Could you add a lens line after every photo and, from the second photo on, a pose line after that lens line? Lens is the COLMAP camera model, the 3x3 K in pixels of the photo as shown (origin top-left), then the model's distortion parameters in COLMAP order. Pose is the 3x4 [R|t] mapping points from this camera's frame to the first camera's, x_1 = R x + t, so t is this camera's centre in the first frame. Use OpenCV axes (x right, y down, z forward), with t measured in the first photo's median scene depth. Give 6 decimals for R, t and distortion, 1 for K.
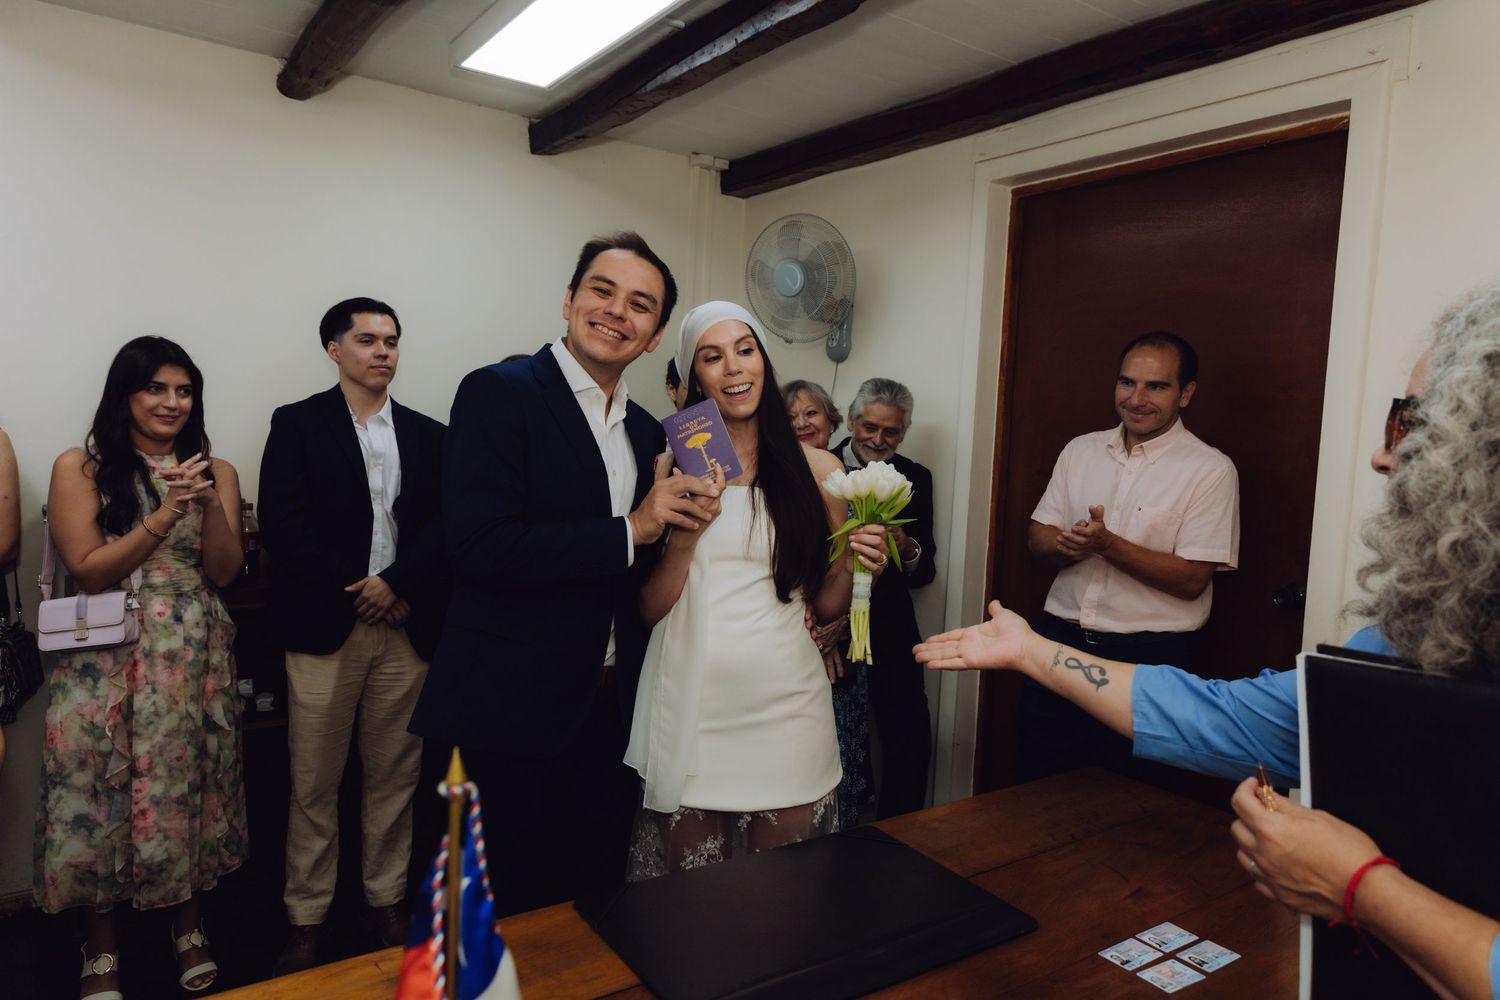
lens RADIAL K [[1026.9, 0, 750.6], [0, 1026.9, 506.0], [0, 0, 1]] dist [0.000656, 0.001055]
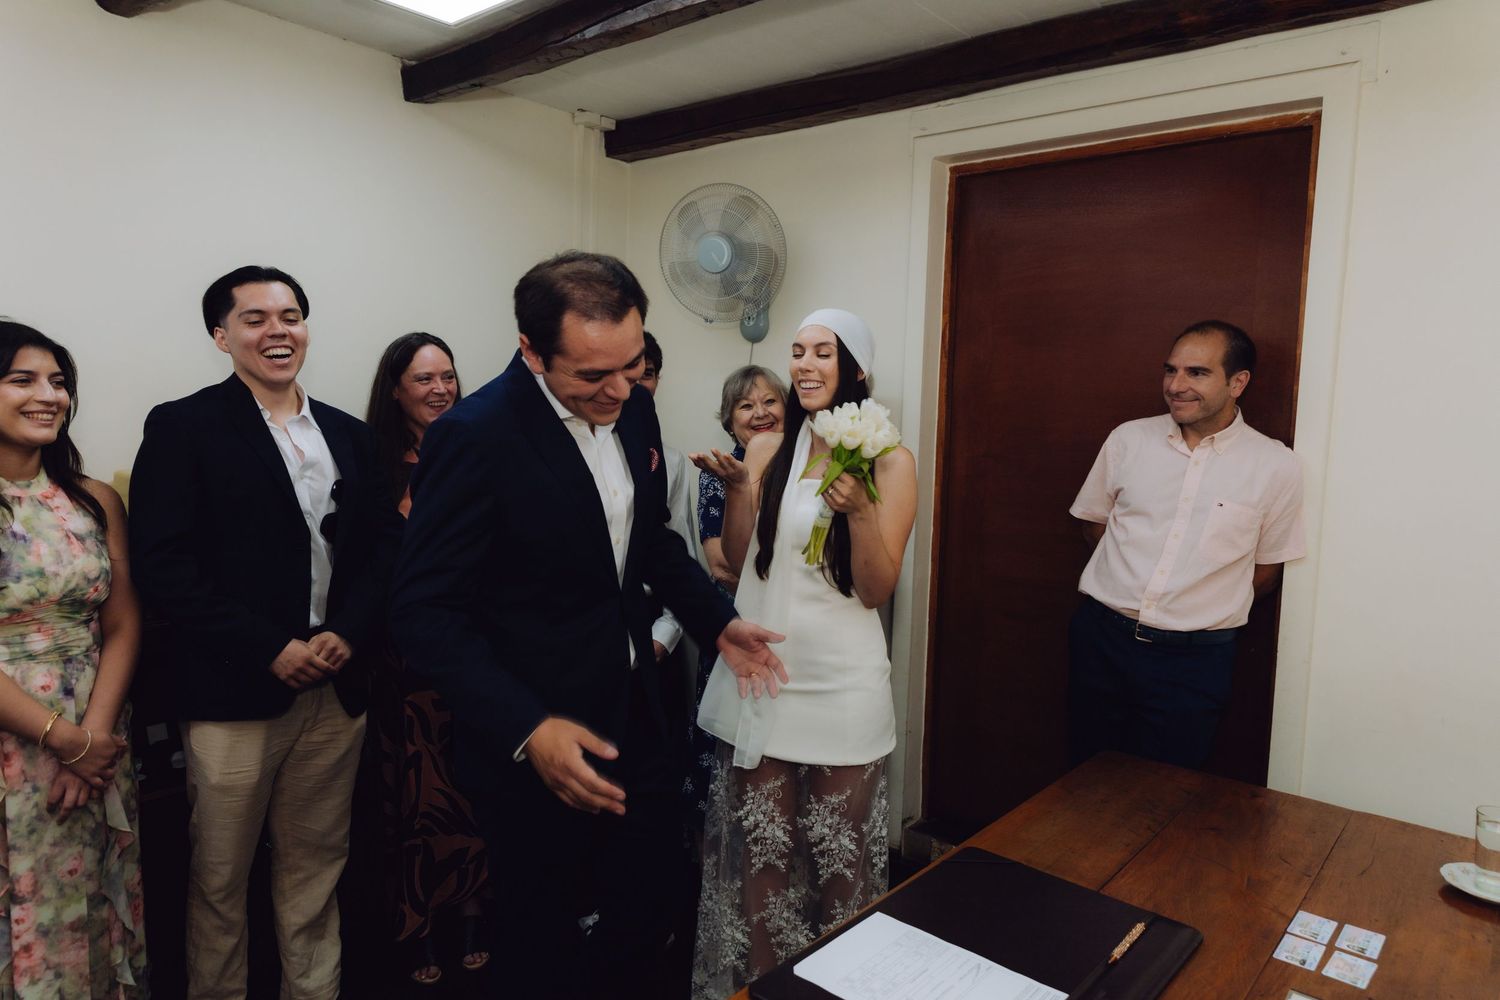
lens RADIAL K [[1026.9, 0, 750.6], [0, 1026.9, 507.7], [0, 0, 1]] dist [0.000656, 0.001055]
pose [[0.963640, -0.045839, 0.263241, -0.229073], [0.037013, 0.998577, 0.038395, -0.032169], [-0.264626, -0.027255, 0.963966, 0.109733]]
